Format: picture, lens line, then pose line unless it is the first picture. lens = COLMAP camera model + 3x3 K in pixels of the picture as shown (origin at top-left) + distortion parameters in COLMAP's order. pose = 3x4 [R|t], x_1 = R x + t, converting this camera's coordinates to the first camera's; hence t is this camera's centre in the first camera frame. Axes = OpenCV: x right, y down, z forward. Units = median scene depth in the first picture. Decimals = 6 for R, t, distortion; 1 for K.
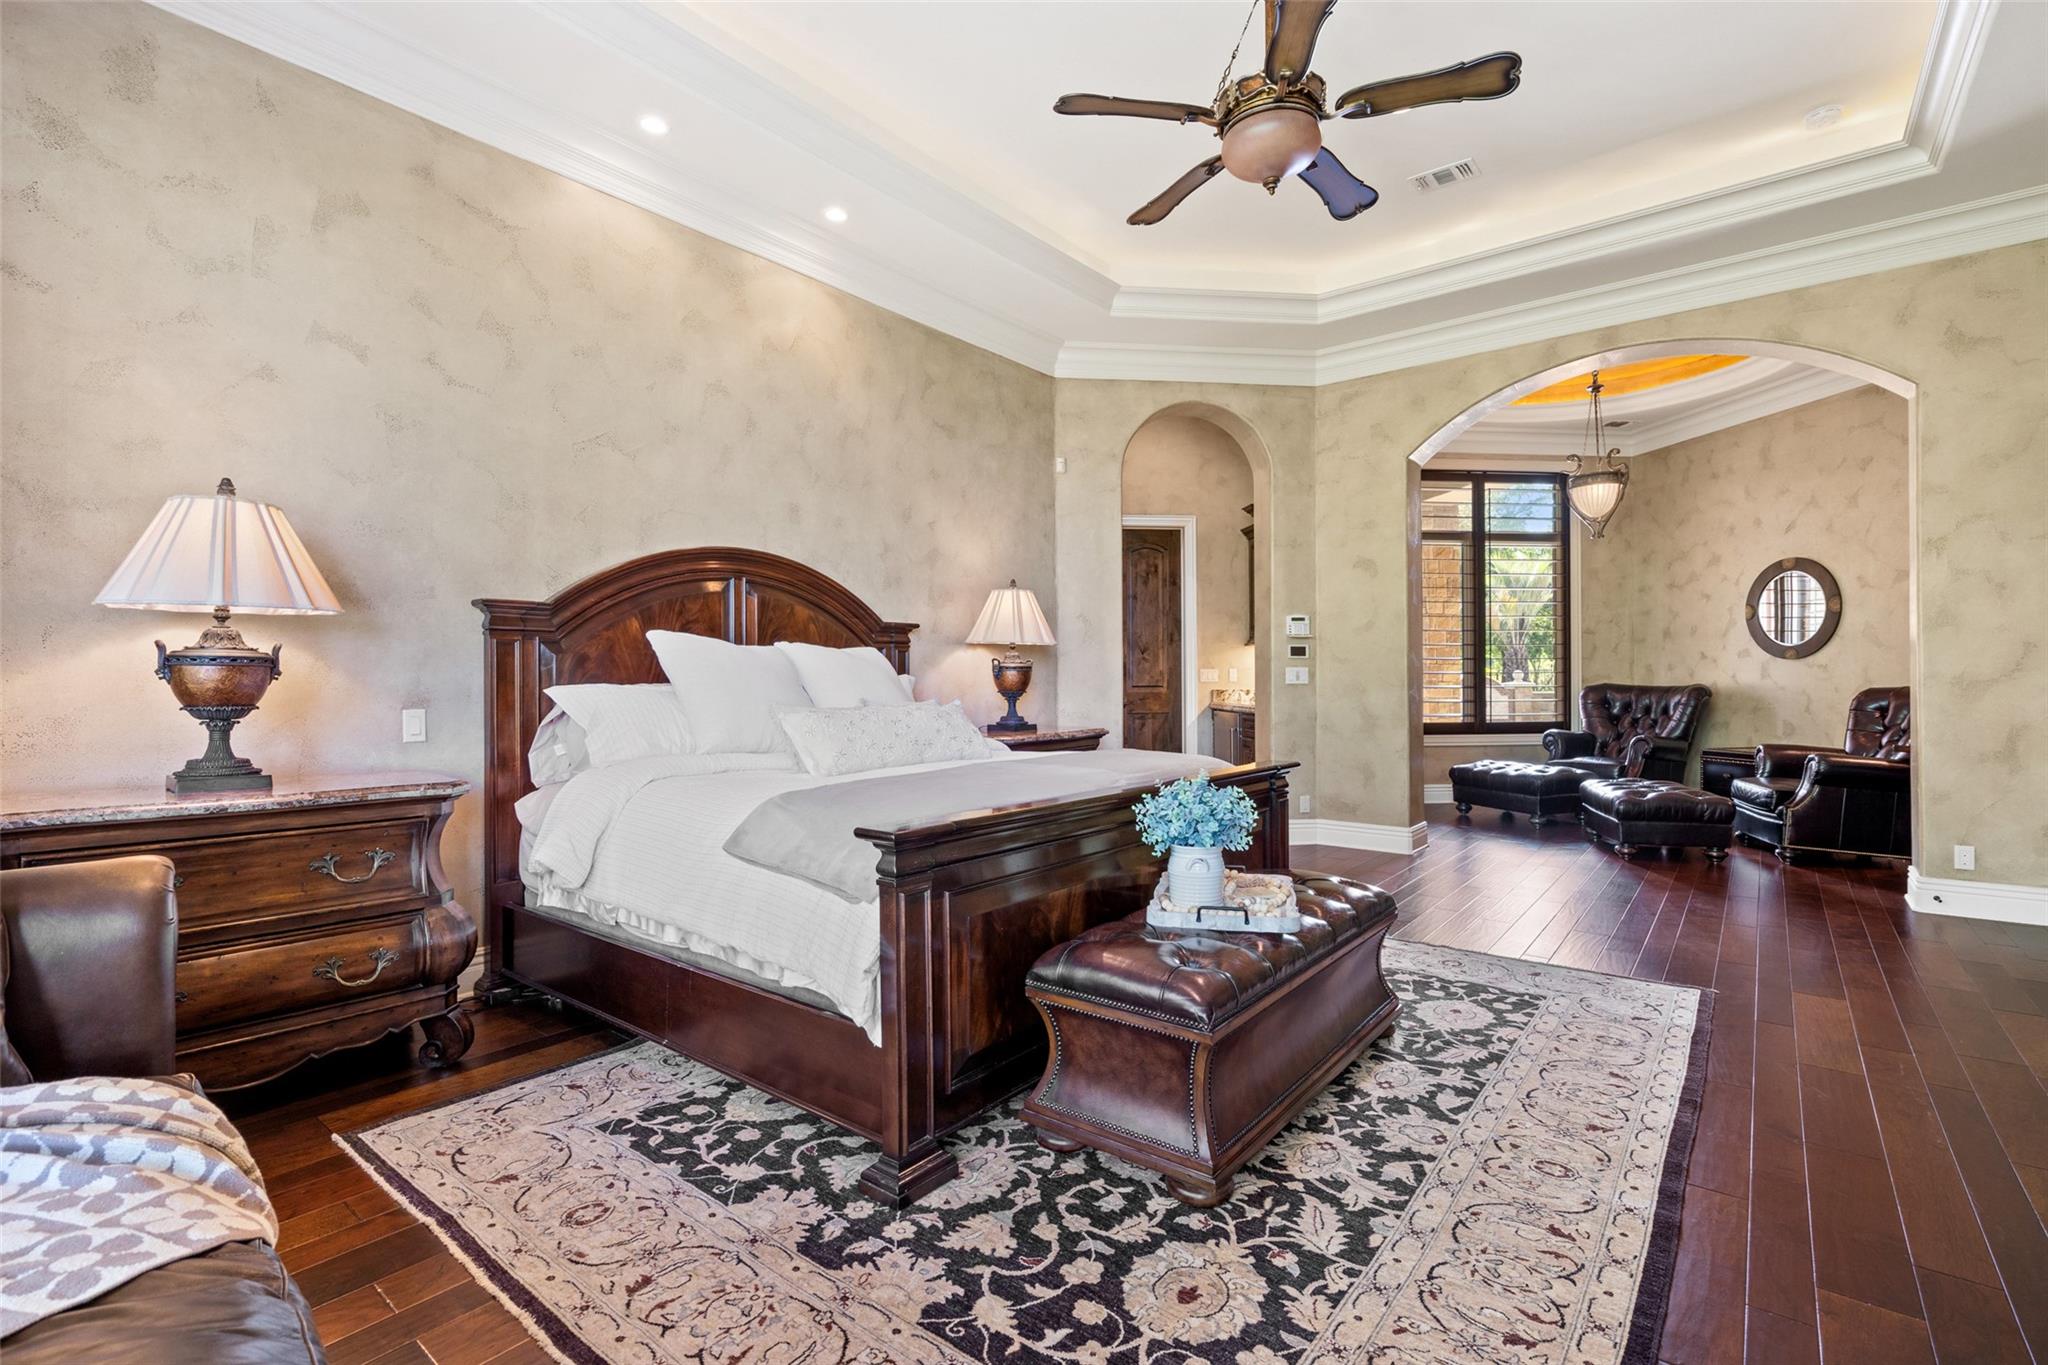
lens RADIAL K [[937.3, 0, 1007.0], [0, 937.3, 677.9], [0, 0, 1]] dist [-0.001435, 0.000555]
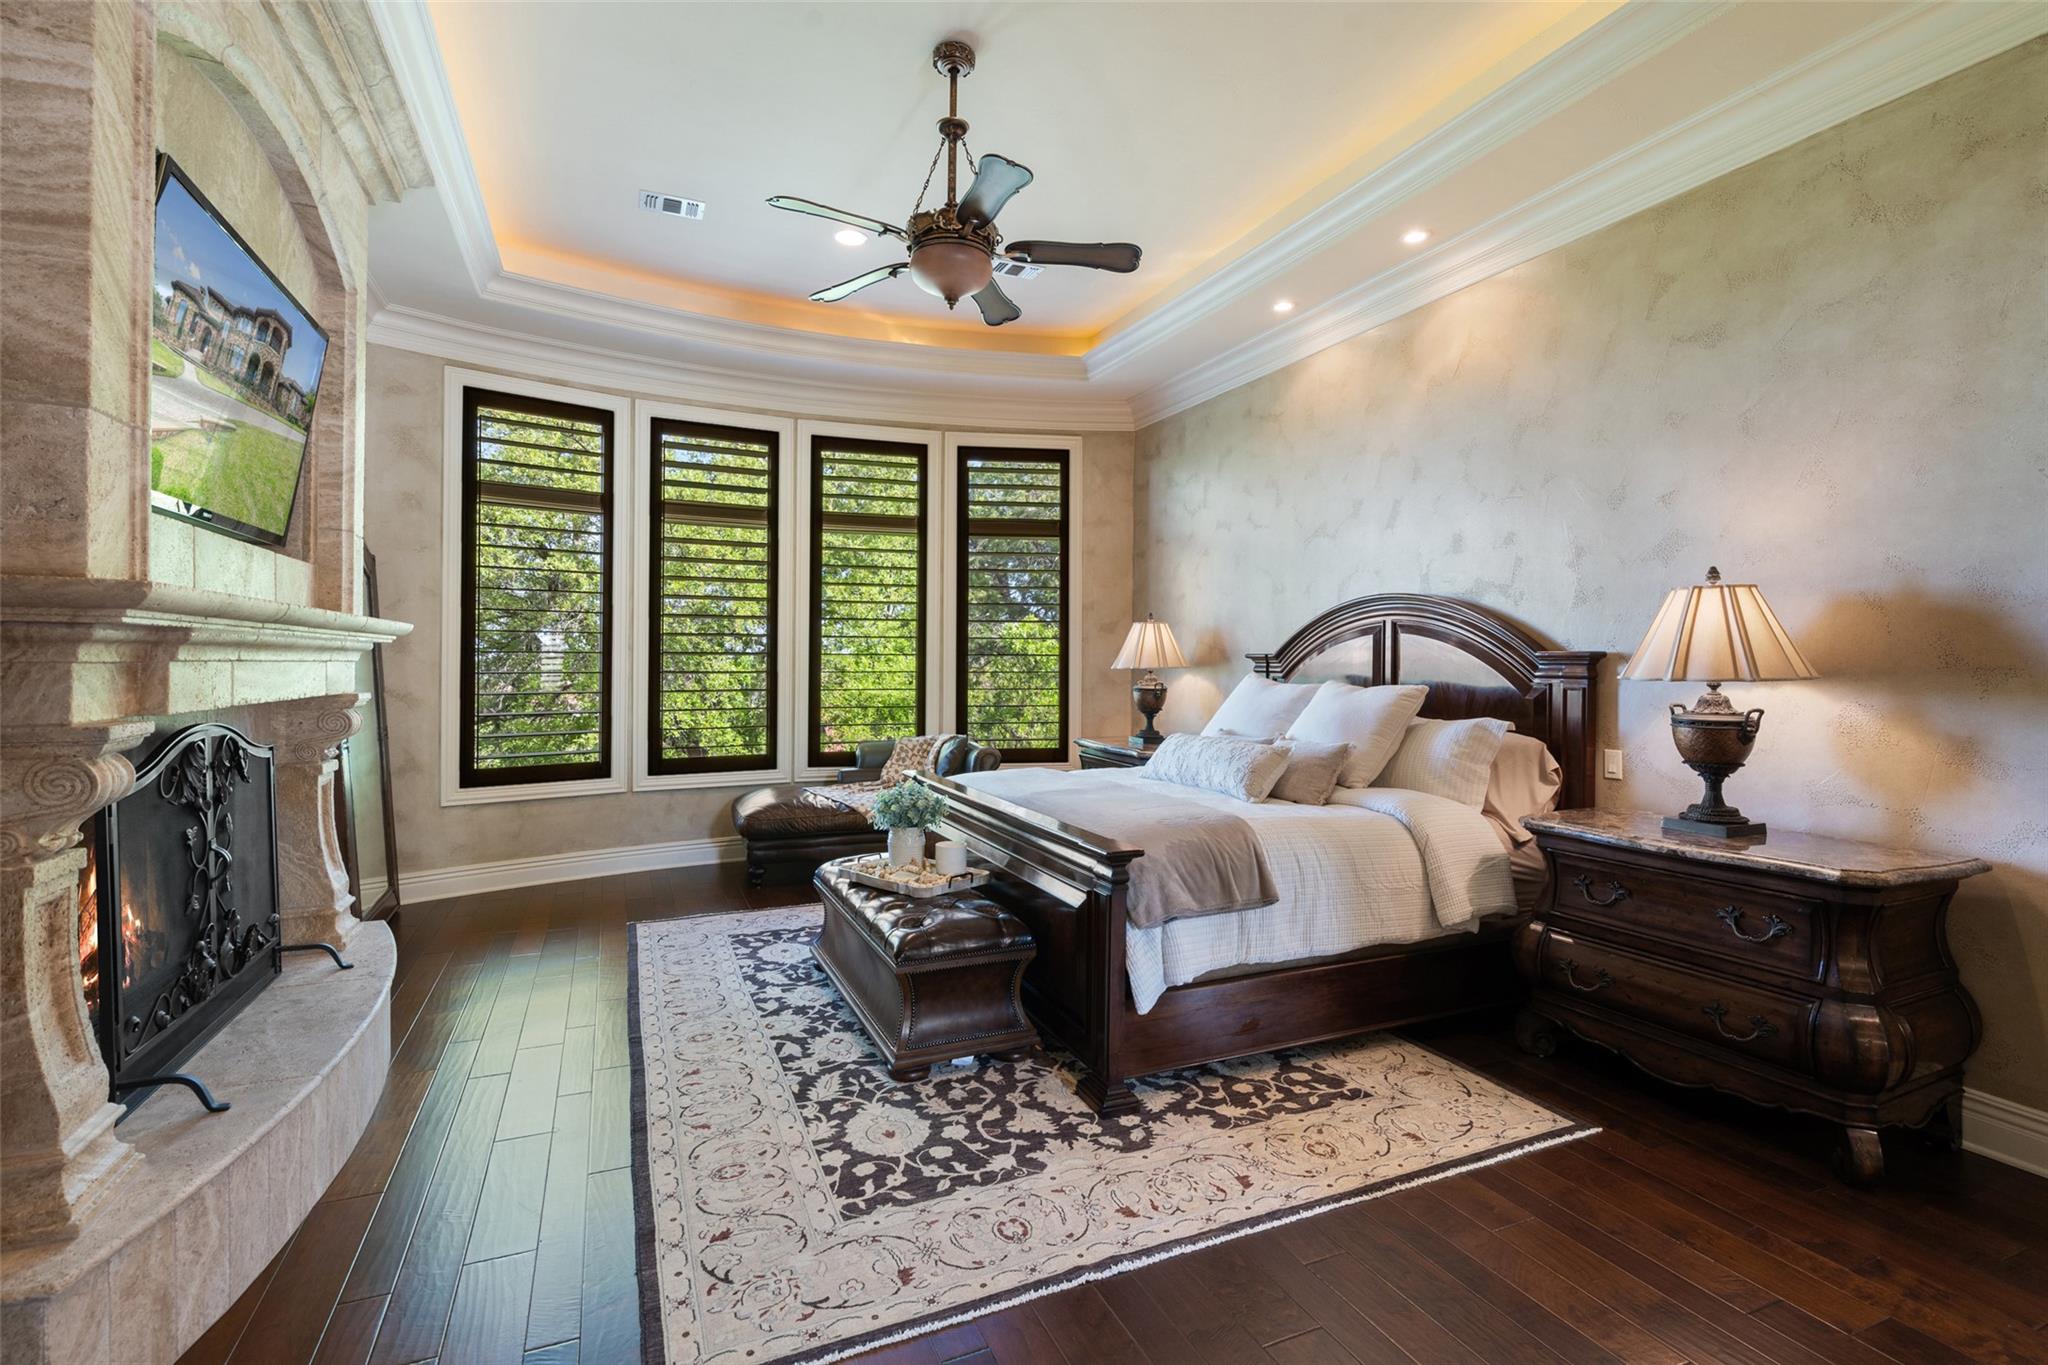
lens RADIAL K [[937.3, 0, 1032.7], [0, 937.3, 663.6], [0, 0, 1]] dist [-0.001435, 0.000555]
pose [[-0.451393, 0.000304, -0.892325, 1.389755], [-0.008054, 0.999958, 0.004415, -0.089979], [0.892289, 0.009180, -0.451371, 1.762743]]
